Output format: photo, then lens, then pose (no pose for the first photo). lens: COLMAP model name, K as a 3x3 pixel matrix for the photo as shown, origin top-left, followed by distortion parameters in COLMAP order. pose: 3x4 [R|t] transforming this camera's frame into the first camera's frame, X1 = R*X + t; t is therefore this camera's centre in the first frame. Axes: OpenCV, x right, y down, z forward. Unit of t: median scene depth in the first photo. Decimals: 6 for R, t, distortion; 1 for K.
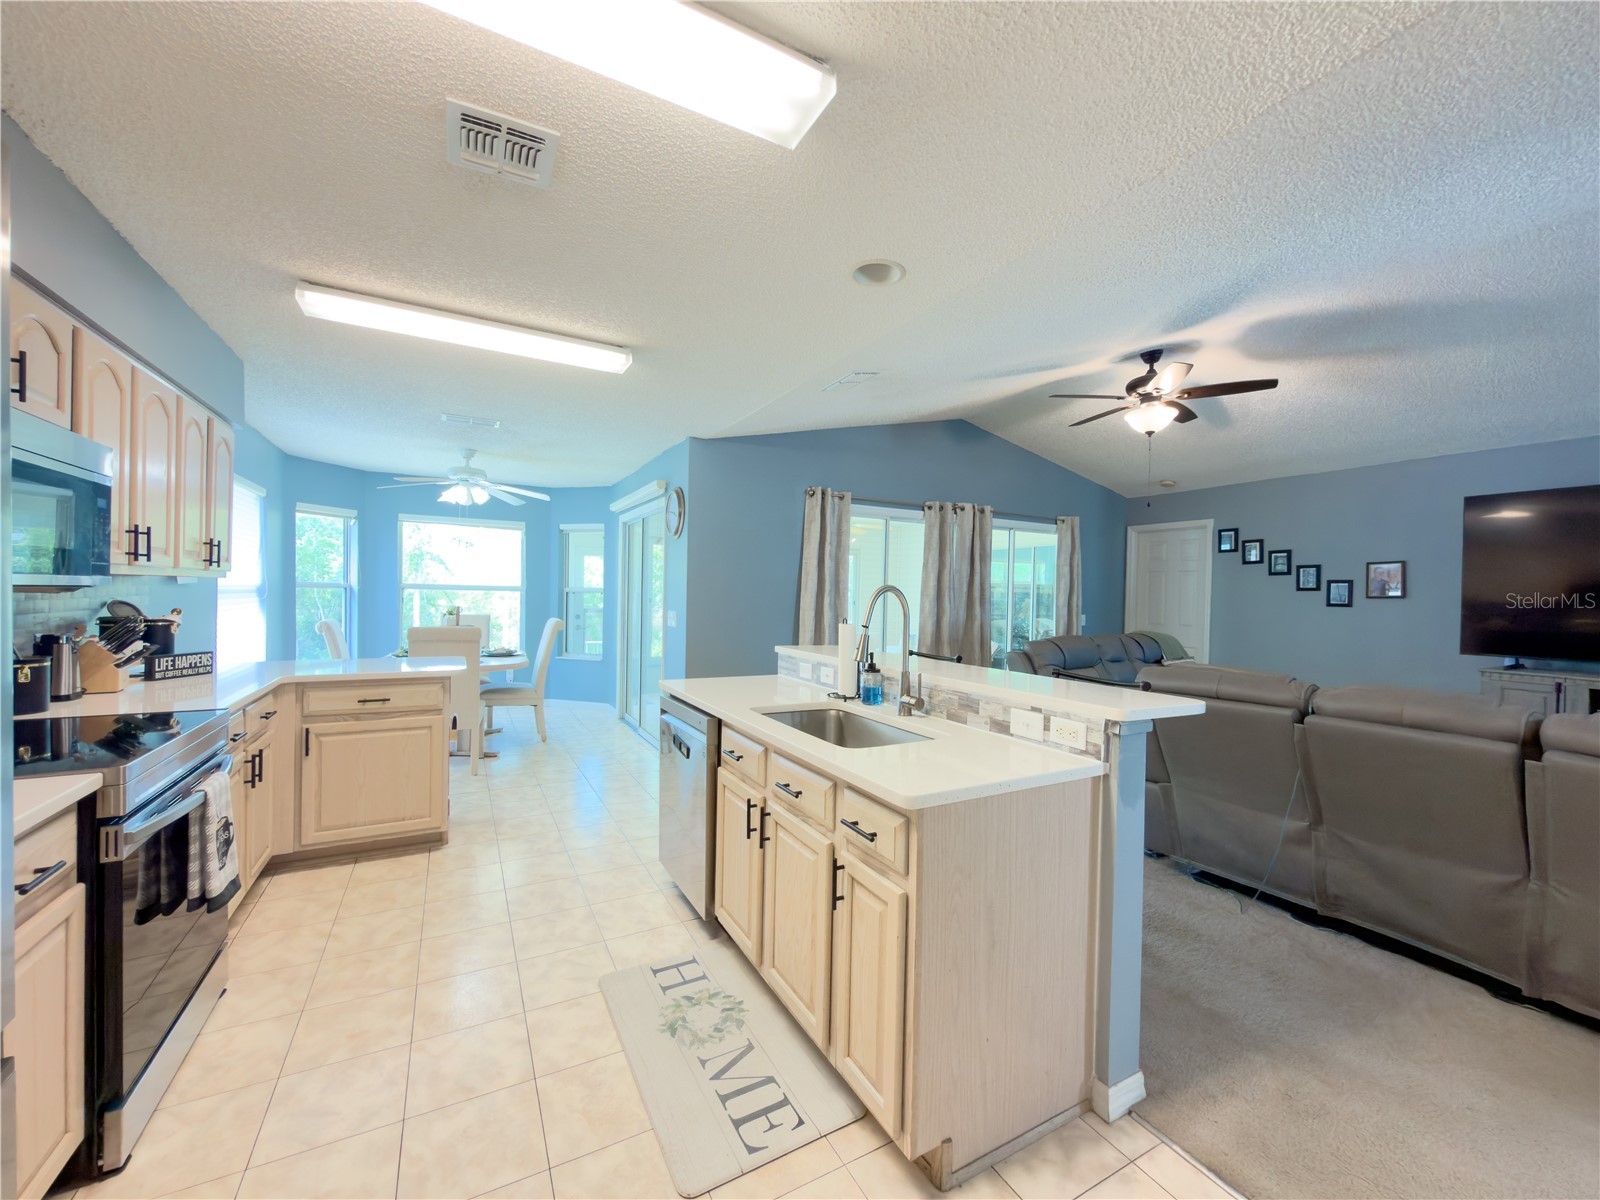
lens RADIAL K [[636.5, 0, 797.0], [0, 636.5, 599.8], [0, 0, 1]] dist [0.000741, 0.000016]
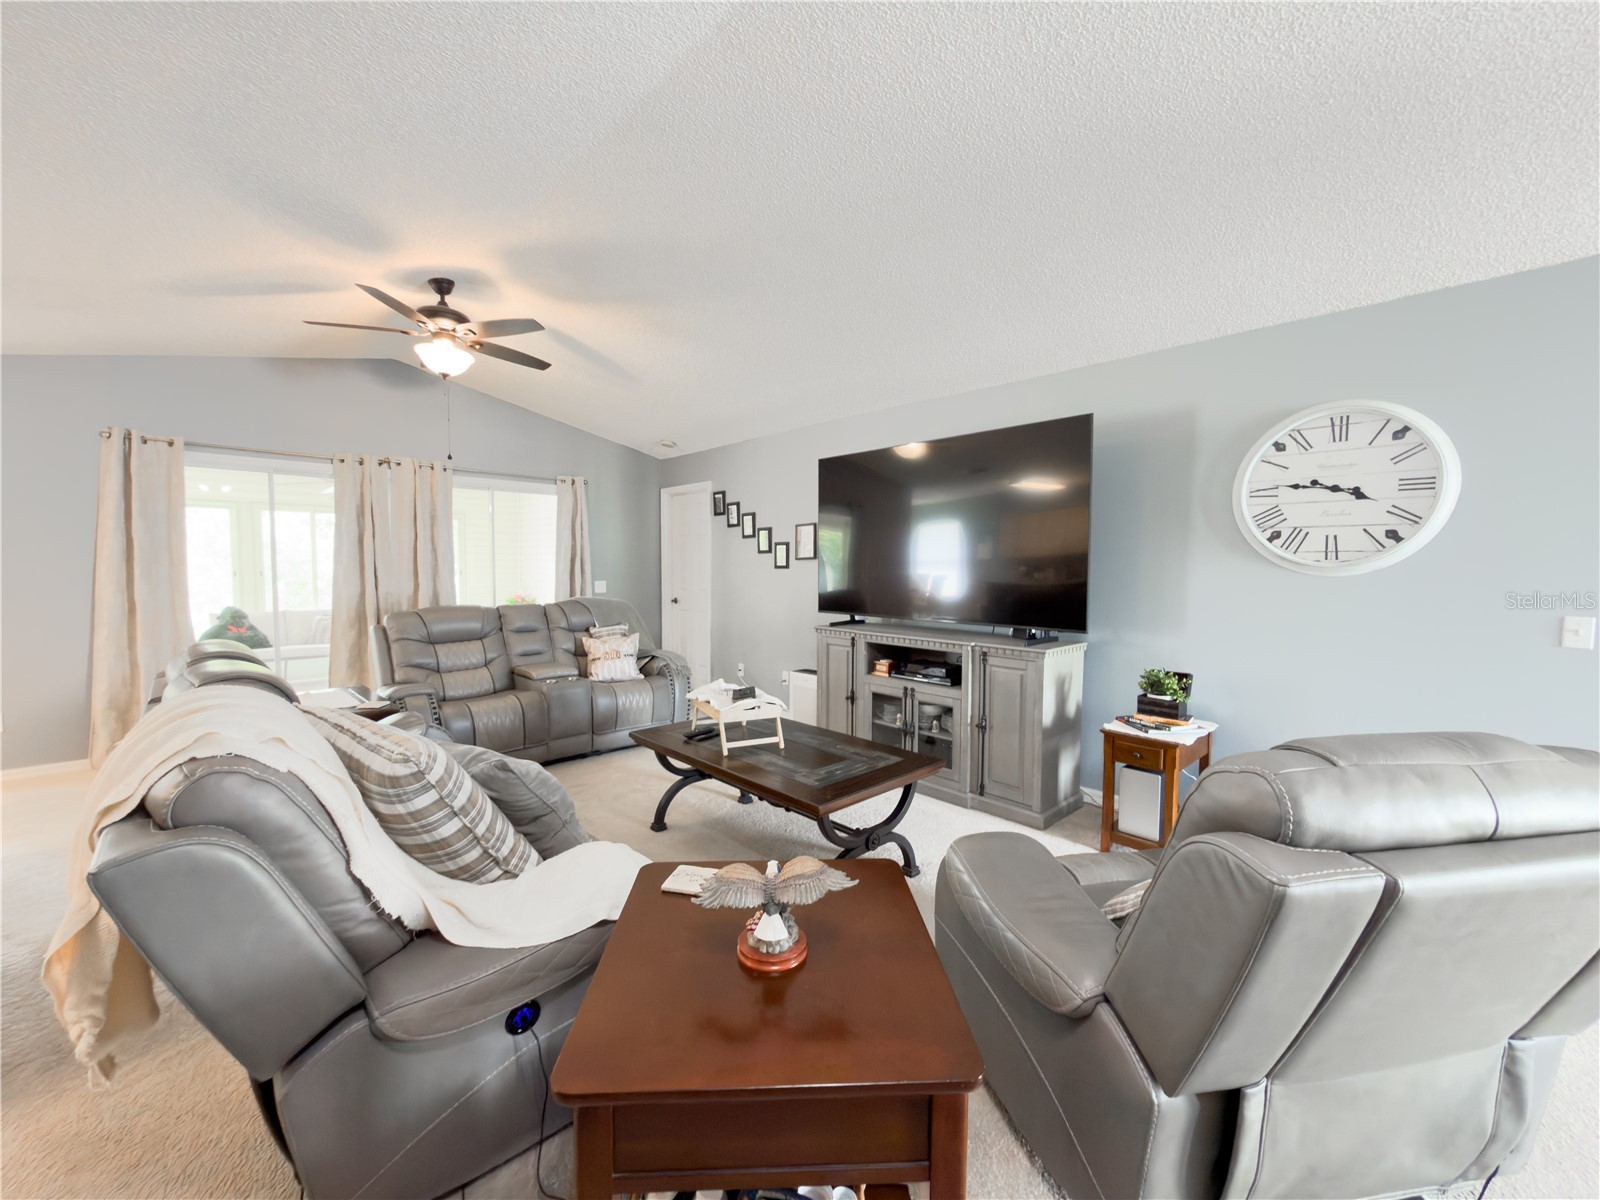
lens RADIAL K [[640.6, 0, 800.0], [0, 640.6, 600.0], [0, 0, 1]] dist [-0.003584, -0.000115]
pose [[0.963654, -0.030028, 0.265461, 0.772646], [0.017239, 0.998581, 0.050377, 0.012676], [-0.266598, -0.043970, 0.962804, -0.000281]]
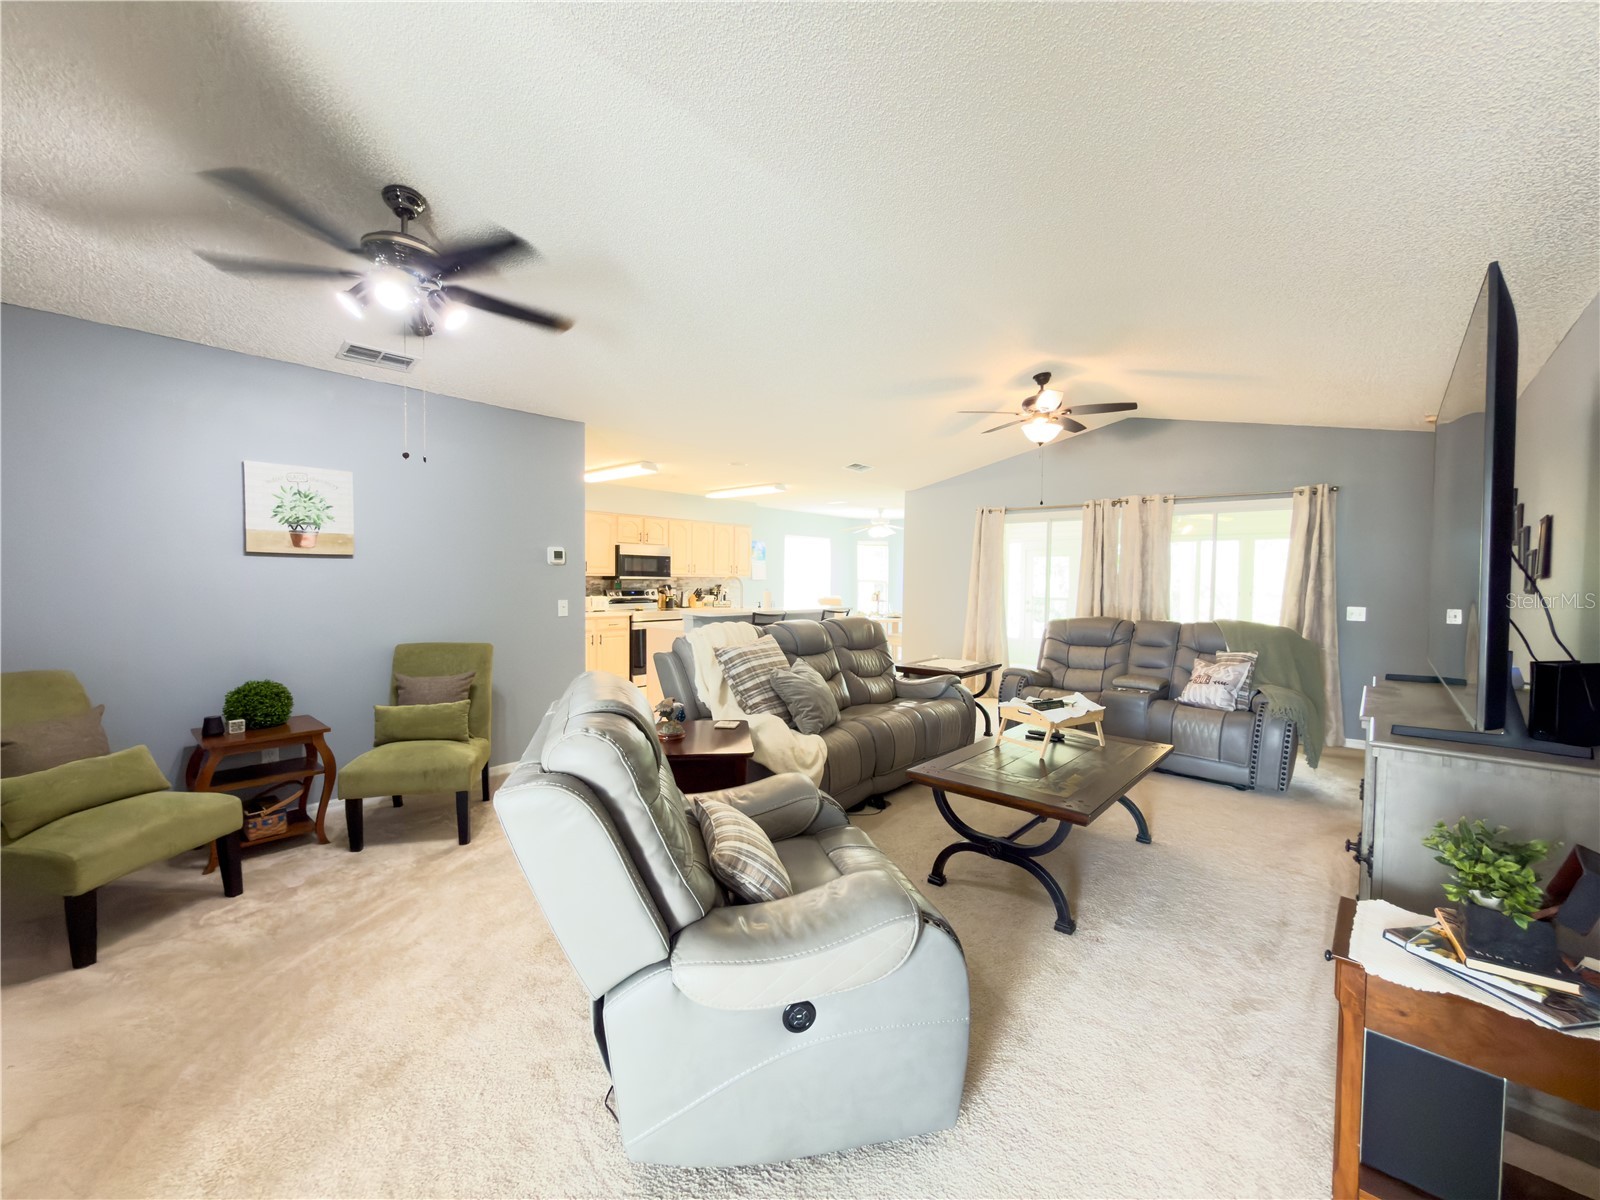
lens RADIAL K [[636.5, 0, 797.0], [0, 636.5, 599.8], [0, 0, 1]] dist [0.000741, 0.000016]
pose [[0.340372, 0.017017, -0.940137, 1.512300], [-0.018021, 0.999771, 0.011572, 0.026948], [0.940118, 0.013004, 0.340600, 0.161179]]
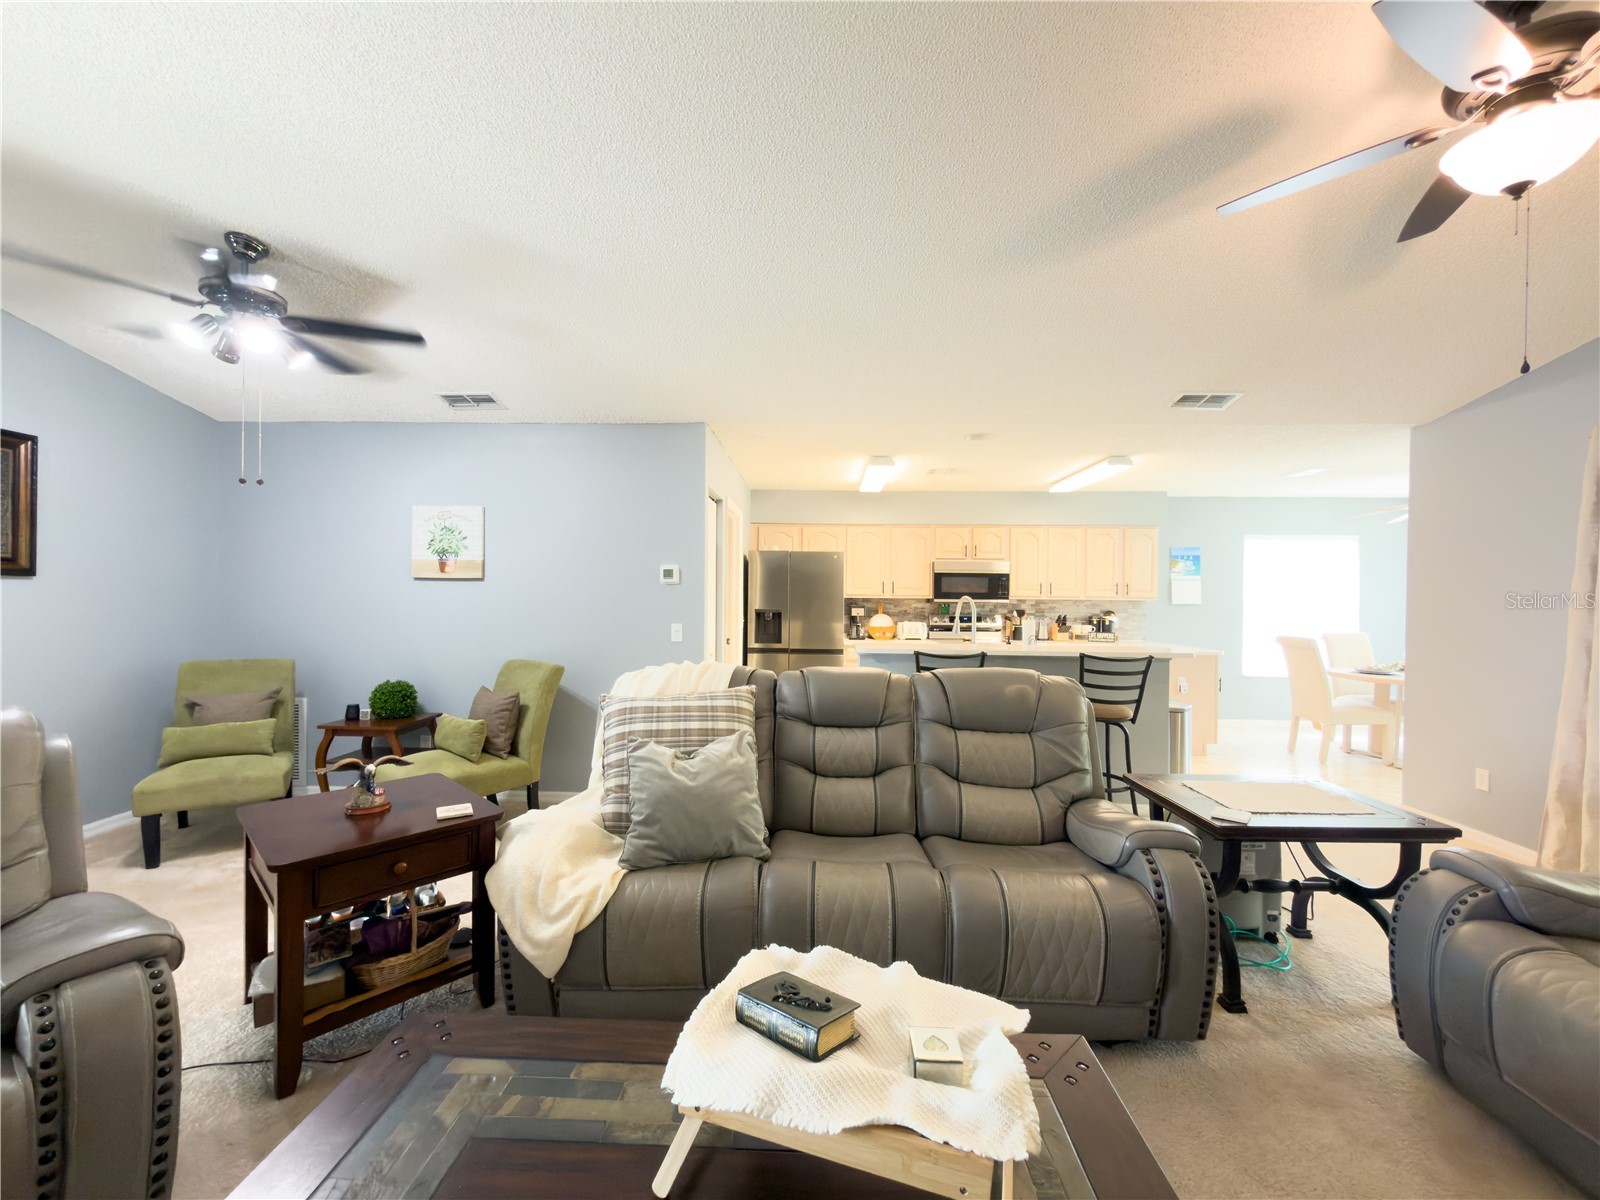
lens RADIAL K [[636.5, 0, 797.0], [0, 636.5, 599.8], [0, 0, 1]] dist [0.000741, 0.000016]
pose [[-0.499057, -0.019285, -0.866355, 1.102000], [-0.031769, 0.999487, -0.003949, 0.008557], [0.865987, 0.025552, -0.499413, 0.807202]]
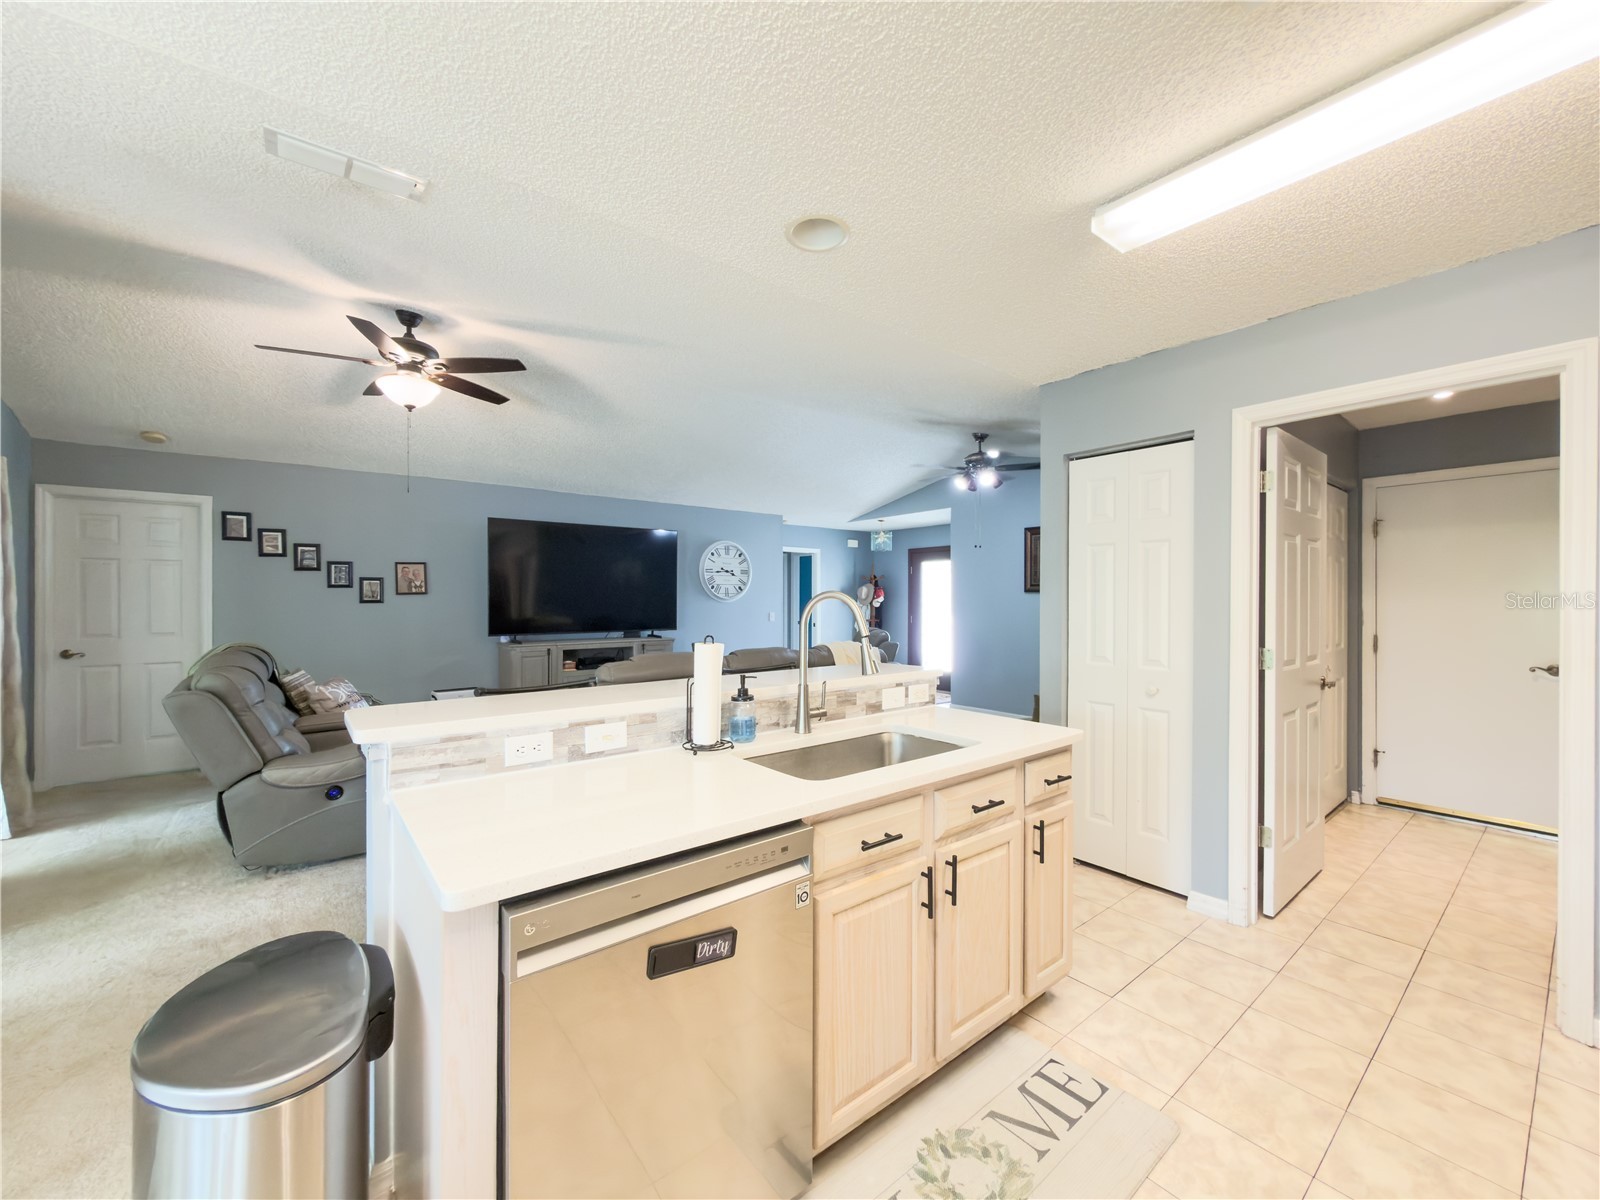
lens RADIAL K [[636.5, 0, 797.0], [0, 636.5, 599.8], [0, 0, 1]] dist [0.000741, 0.000016]
pose [[-0.178063, -0.020346, 0.983809, -0.394023], [0.006329, 0.999742, 0.021821, -0.016330], [-0.983999, 0.010112, -0.177889, 0.632061]]
